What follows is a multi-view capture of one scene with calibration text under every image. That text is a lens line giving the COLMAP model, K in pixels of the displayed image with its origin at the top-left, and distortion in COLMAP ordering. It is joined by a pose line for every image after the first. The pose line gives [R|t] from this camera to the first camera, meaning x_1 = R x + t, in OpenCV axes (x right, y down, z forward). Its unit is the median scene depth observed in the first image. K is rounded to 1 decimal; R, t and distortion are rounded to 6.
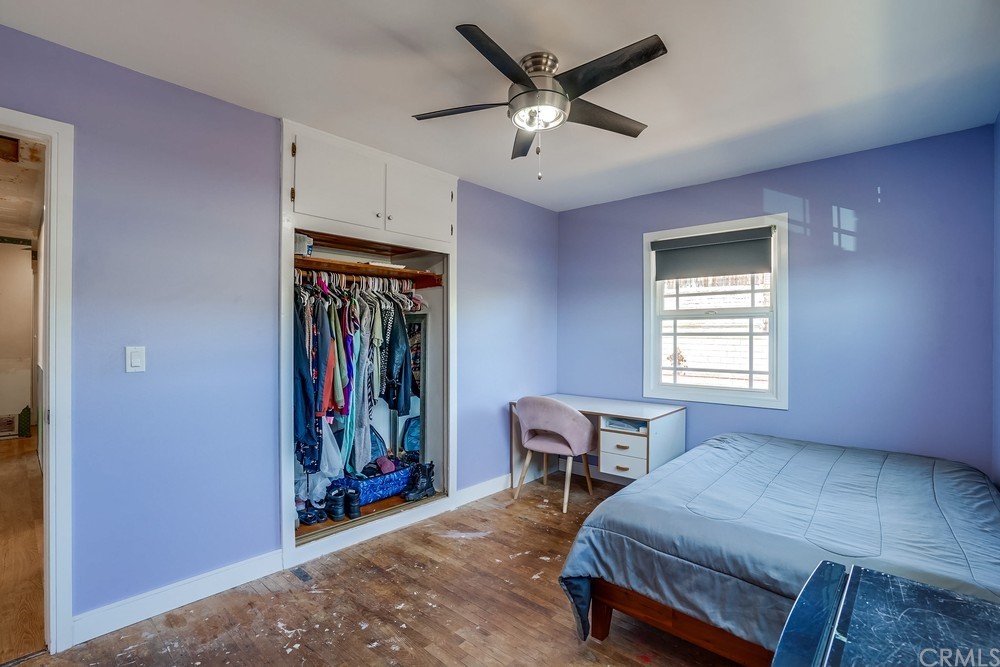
lens RADIAL K [[462.2, 0, 498.0], [0, 462.2, 334.2], [0, 0, 1]] dist [-0.063339, 0.025280]
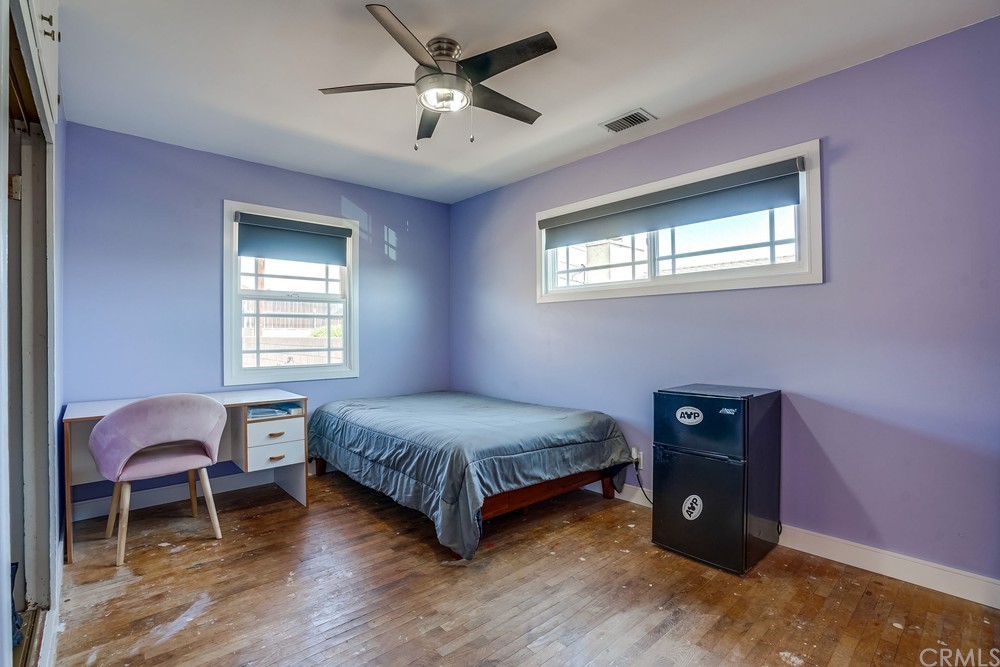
lens RADIAL K [[462.2, 0, 498.0], [0, 462.2, 334.2], [0, 0, 1]] dist [-0.063339, 0.025280]
pose [[0.105922, -0.001837, 0.994373, -0.577673], [0.003447, 0.999993, 0.001480, 0.045536], [-0.994368, 0.003271, 0.105928, 0.460307]]
